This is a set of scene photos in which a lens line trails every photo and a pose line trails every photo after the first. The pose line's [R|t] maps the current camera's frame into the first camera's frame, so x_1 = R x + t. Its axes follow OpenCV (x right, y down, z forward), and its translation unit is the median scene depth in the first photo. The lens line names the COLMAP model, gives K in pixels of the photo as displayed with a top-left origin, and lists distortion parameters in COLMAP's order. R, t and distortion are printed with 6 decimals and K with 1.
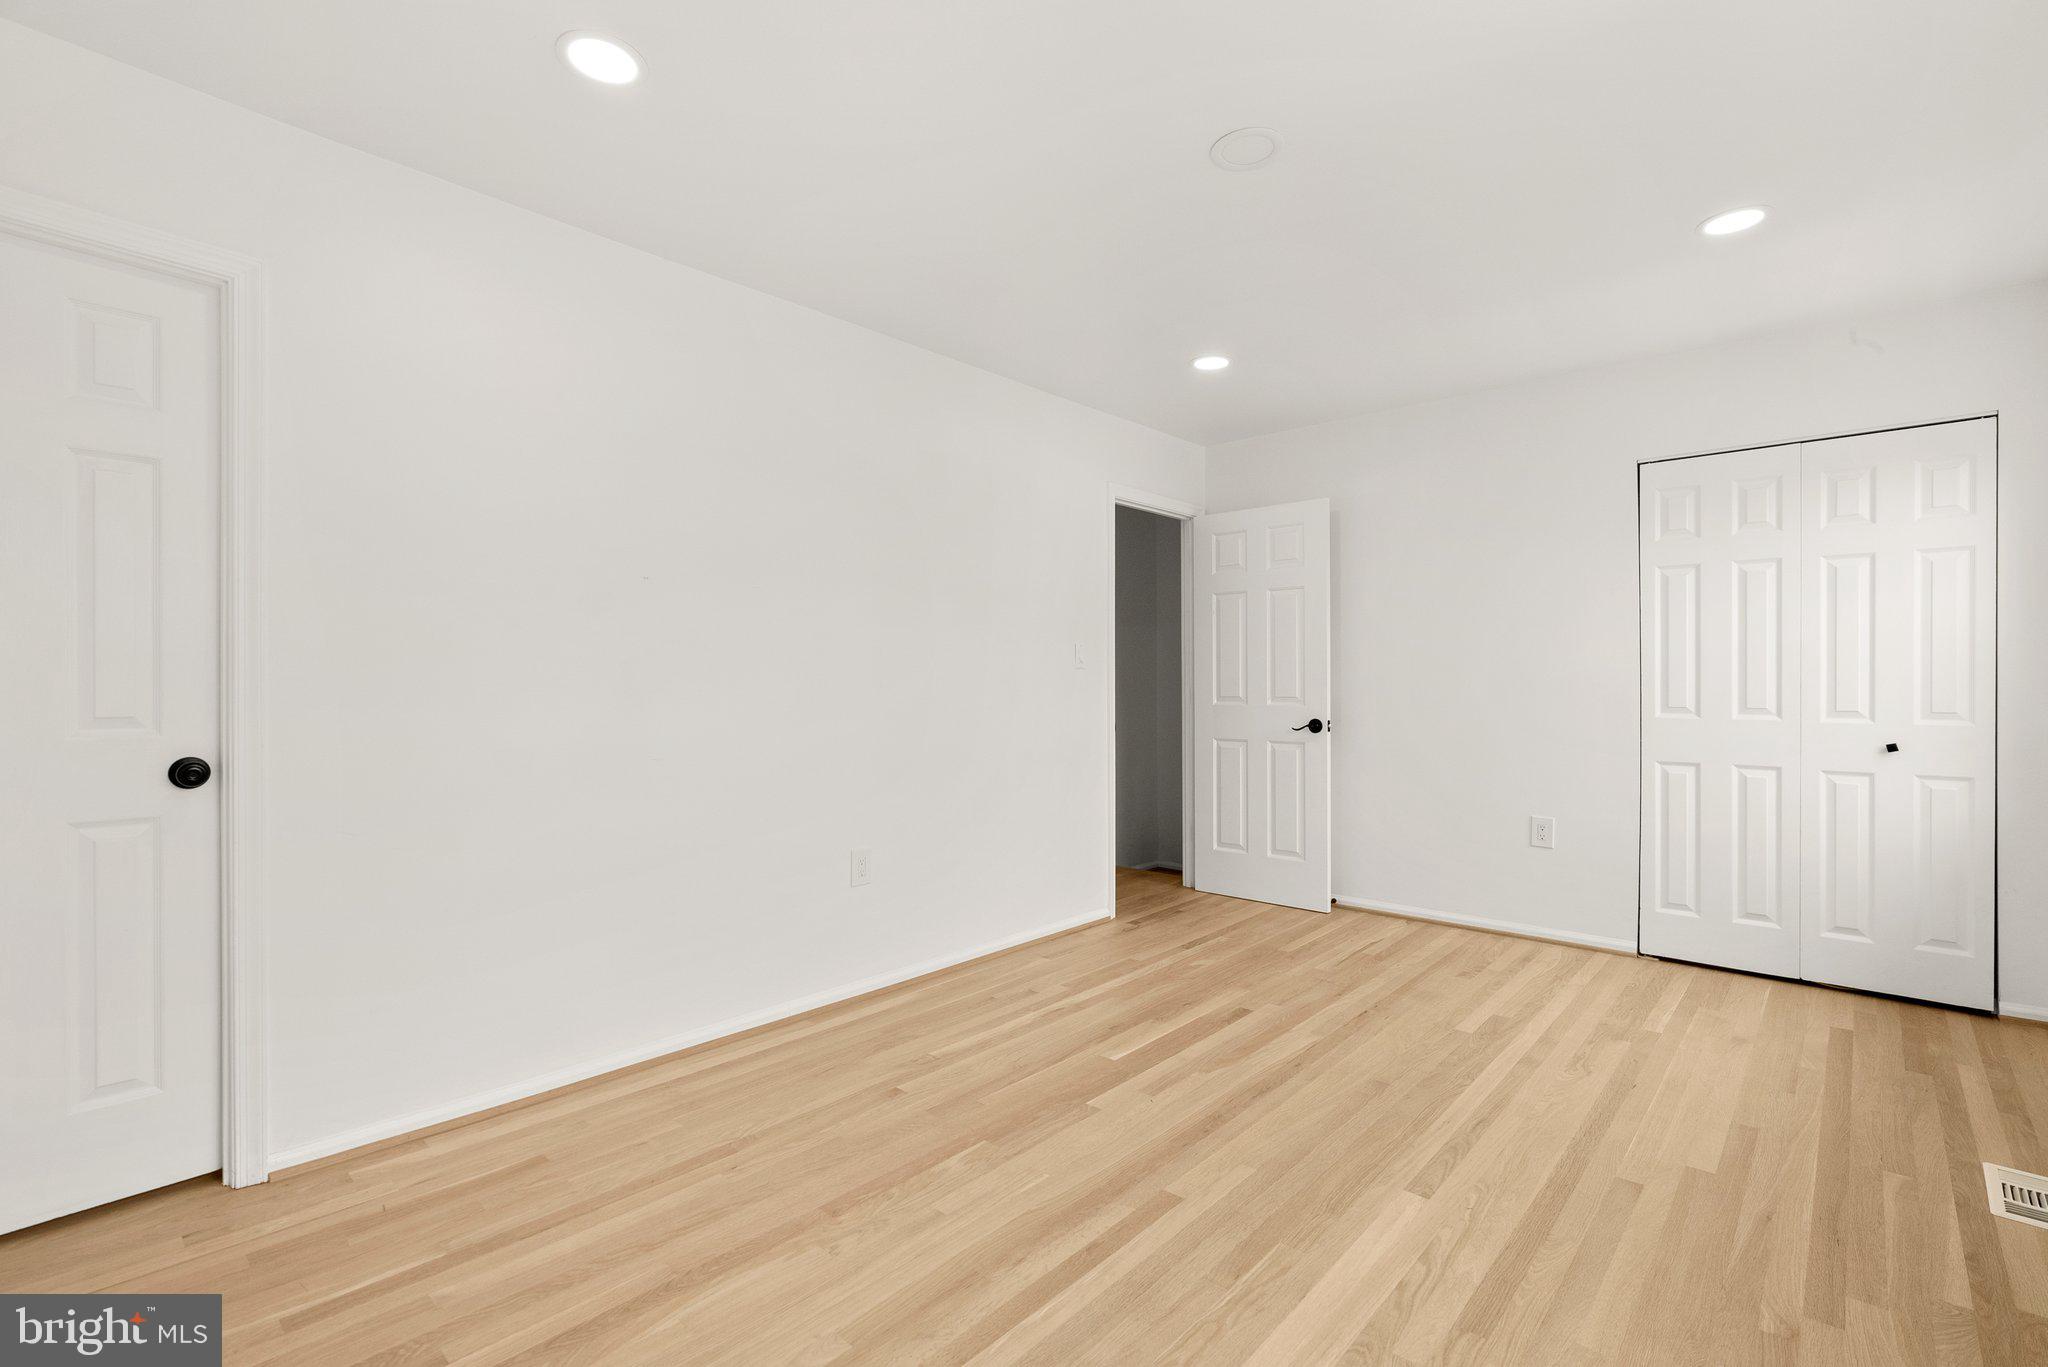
lens RADIAL K [[940.4, 0, 1018.8], [0, 940.4, 678.6], [0, 0, 1]] dist [-0.002640, 0.000481]
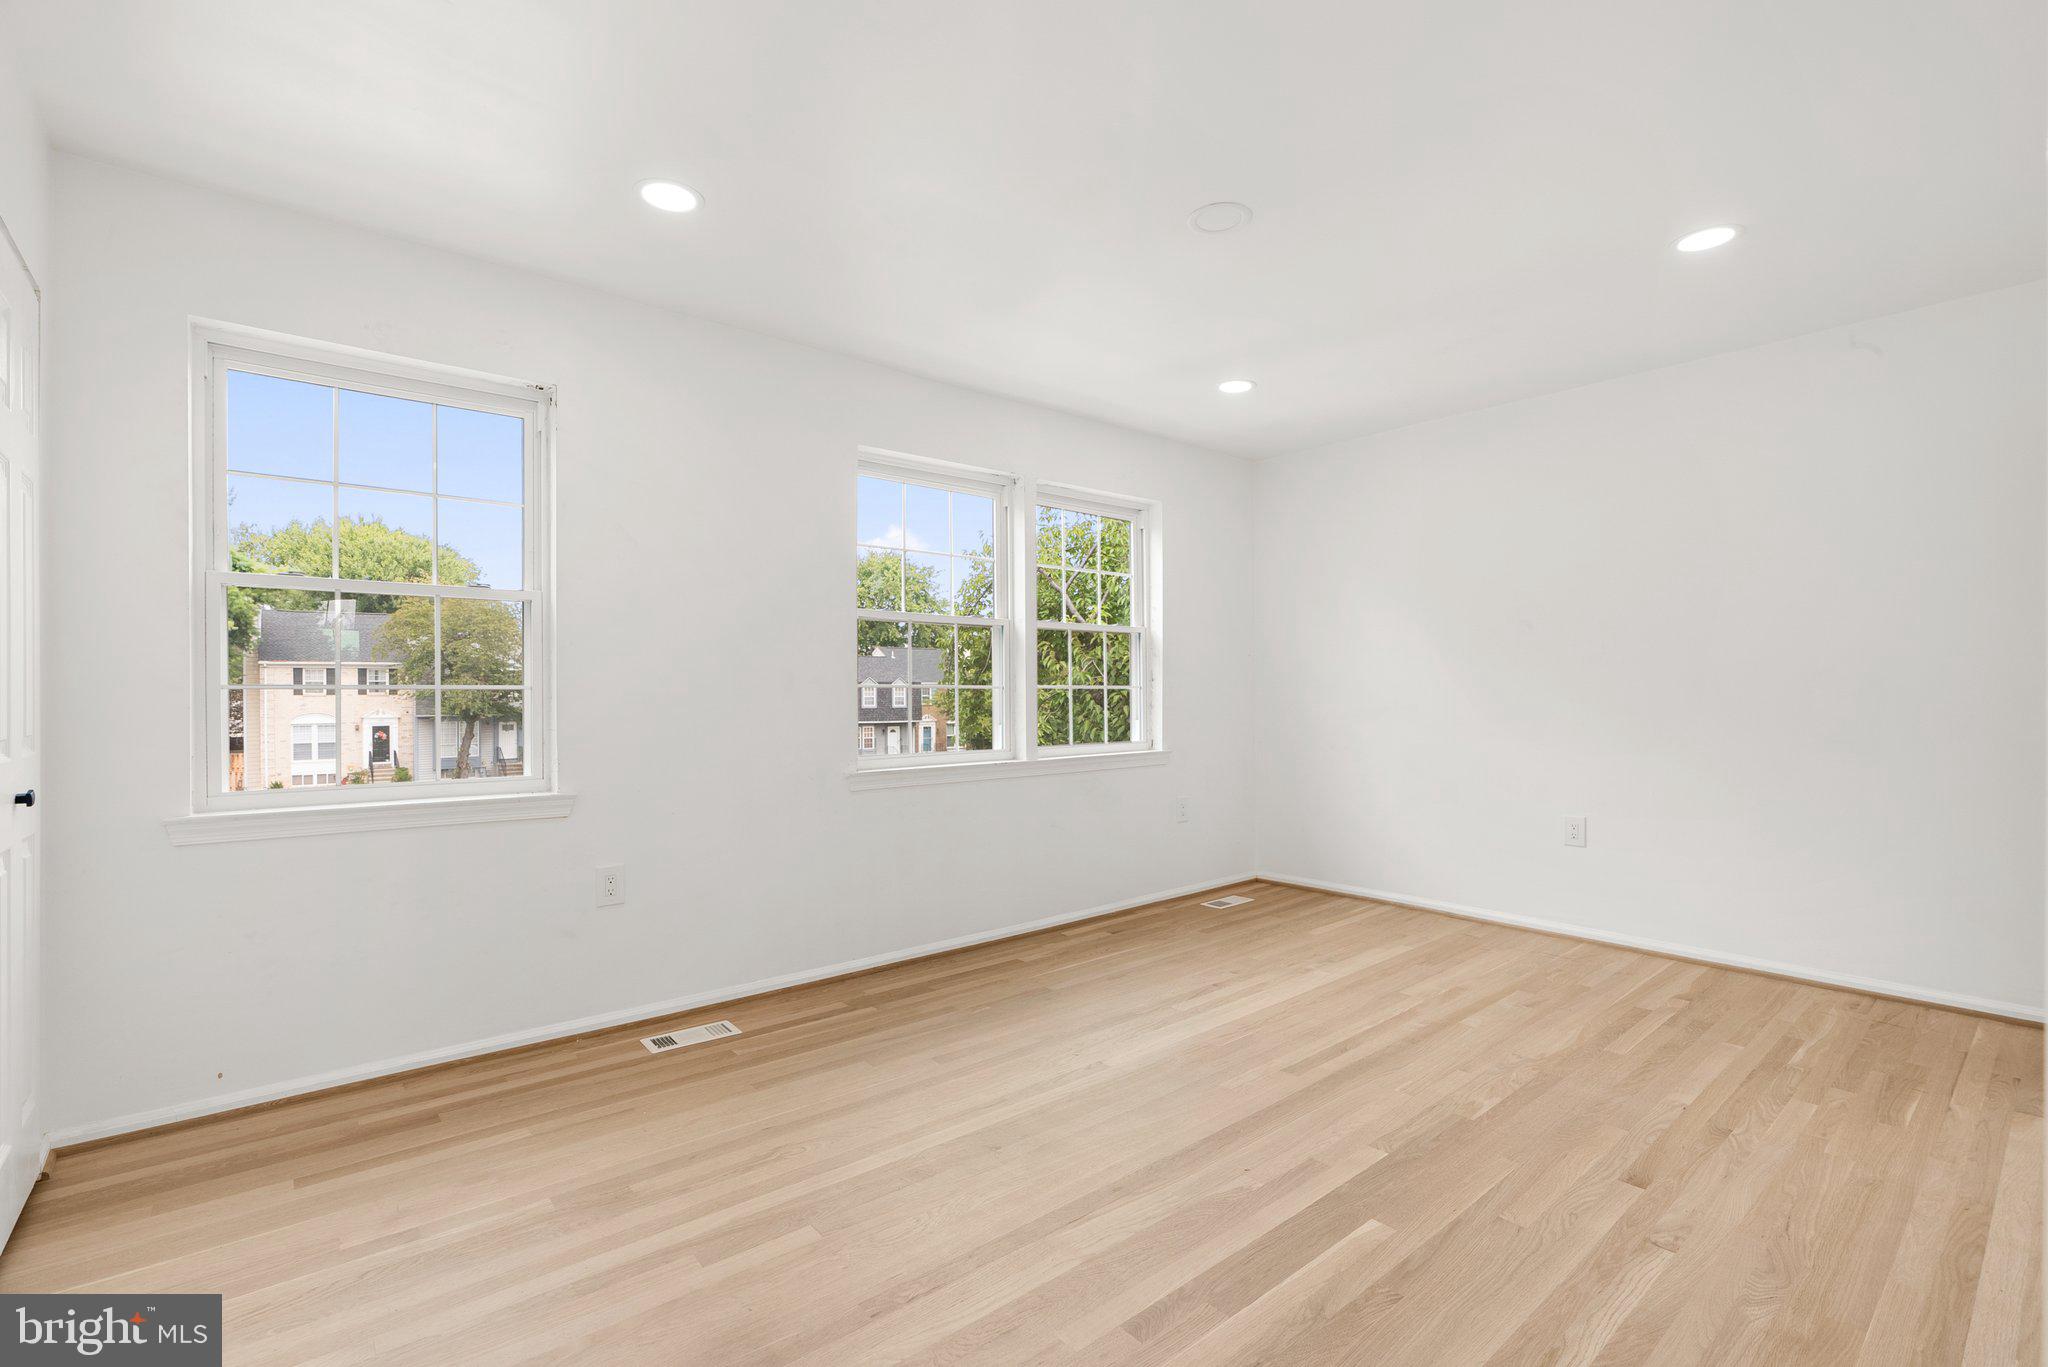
lens RADIAL K [[940.4, 0, 1018.8], [0, 940.4, 678.6], [0, 0, 1]] dist [-0.002640, 0.000481]
pose [[-0.992159, 0.006113, 0.124831, 0.288284], [0.003688, 0.999800, -0.019649, 0.015902], [-0.124926, -0.019035, -0.991983, 1.827470]]
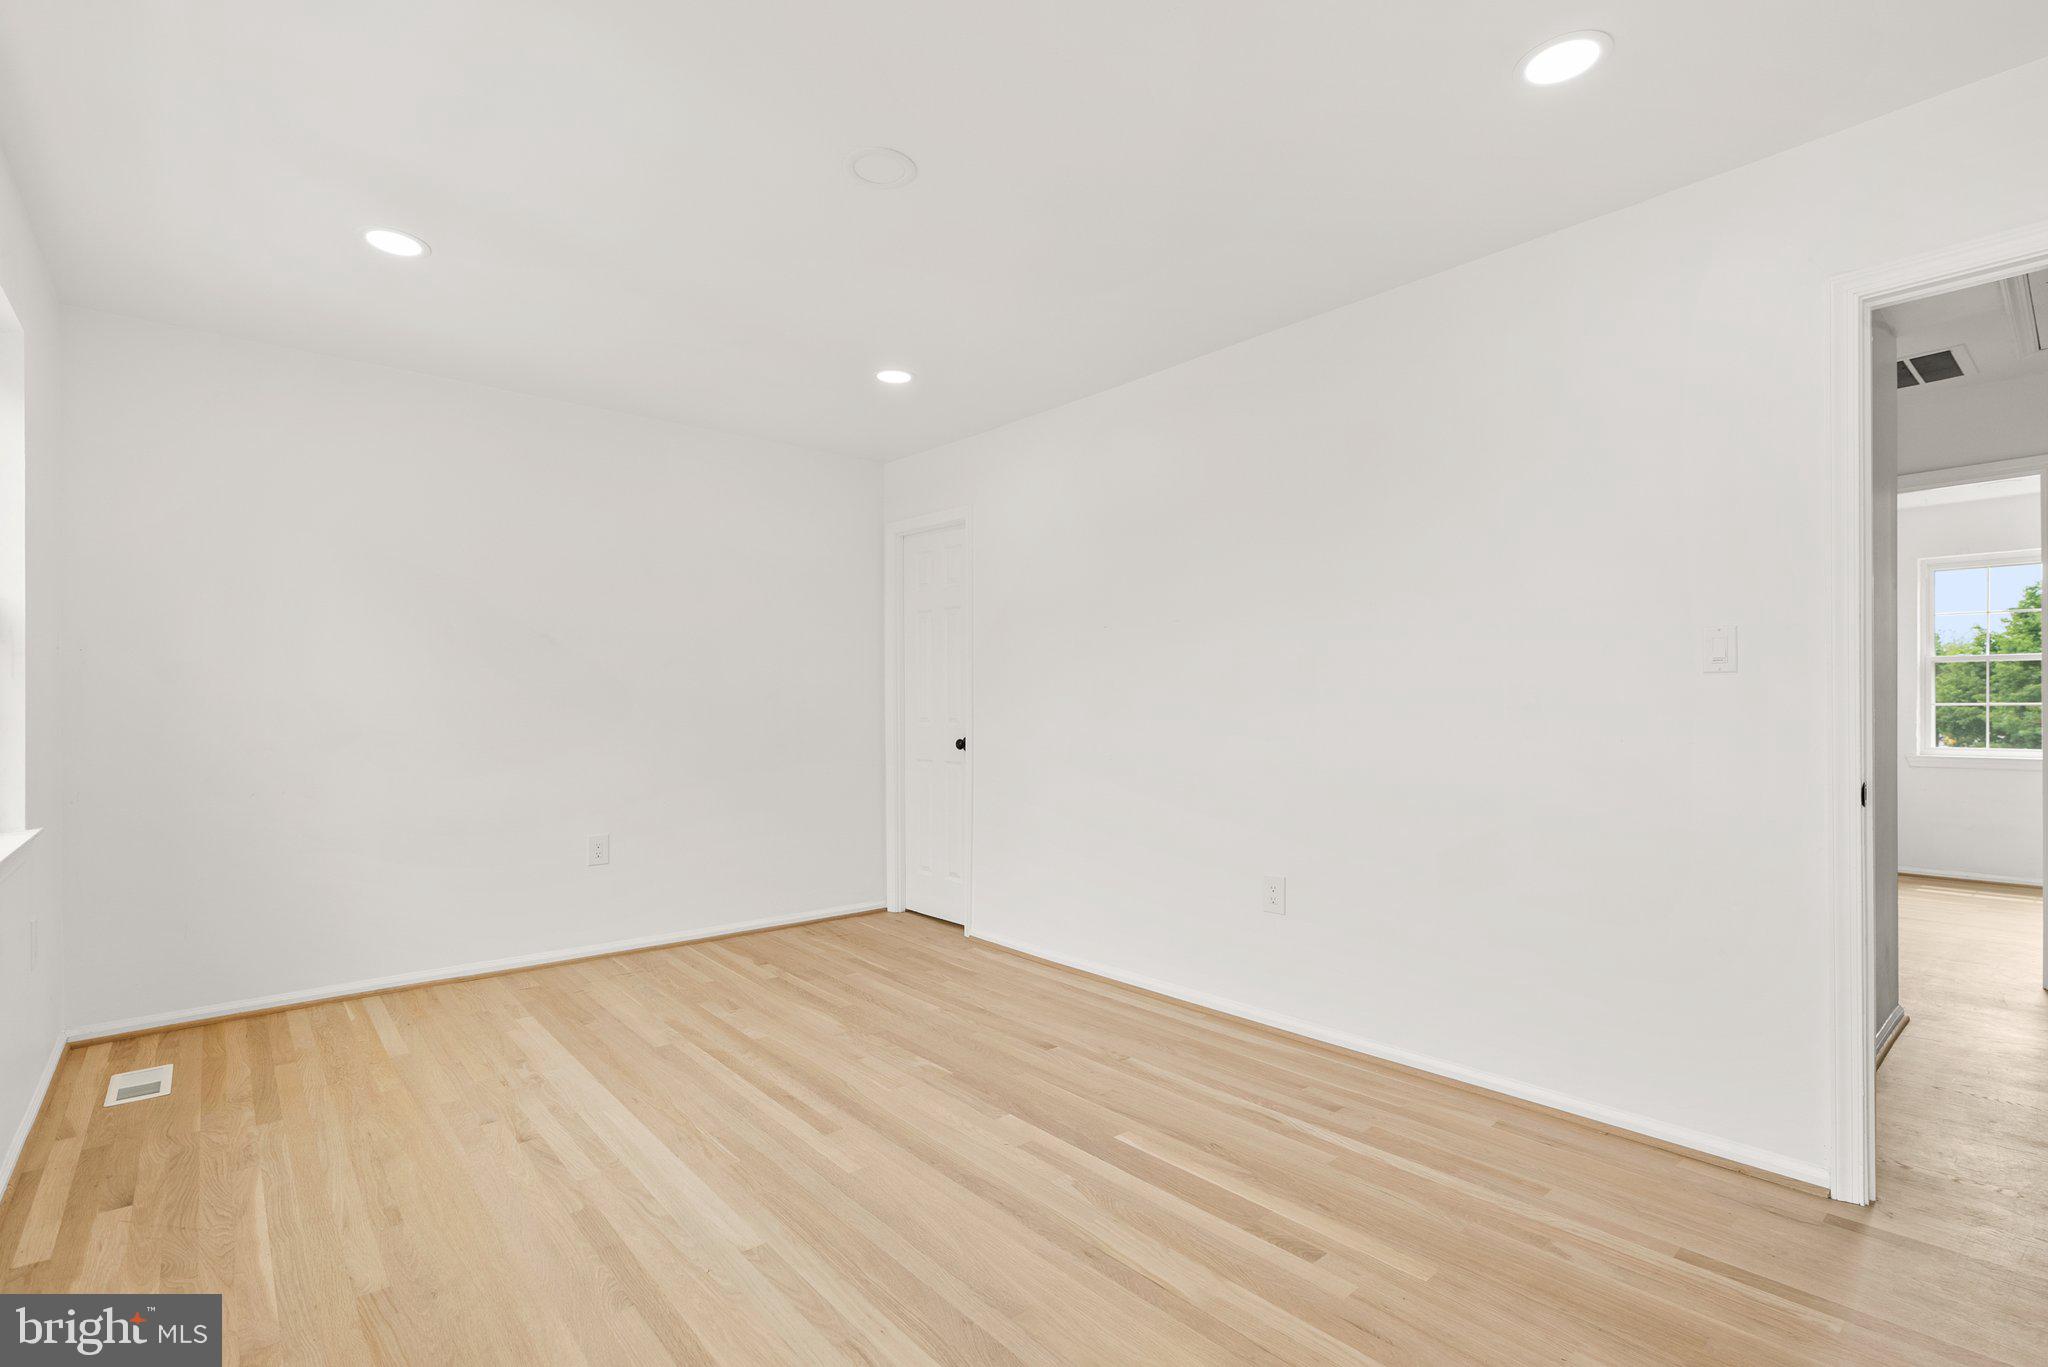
lens RADIAL K [[914.6, 0, 1024.0], [0, 914.6, 683.5], [0, 0, 1]] dist [-0.003495, 0.000179]
pose [[-0.103559, -0.024697, -0.994317, 1.031086], [0.006274, 0.999656, -0.025483, -0.001000], [0.994603, -0.008877, -0.103369, 1.061678]]
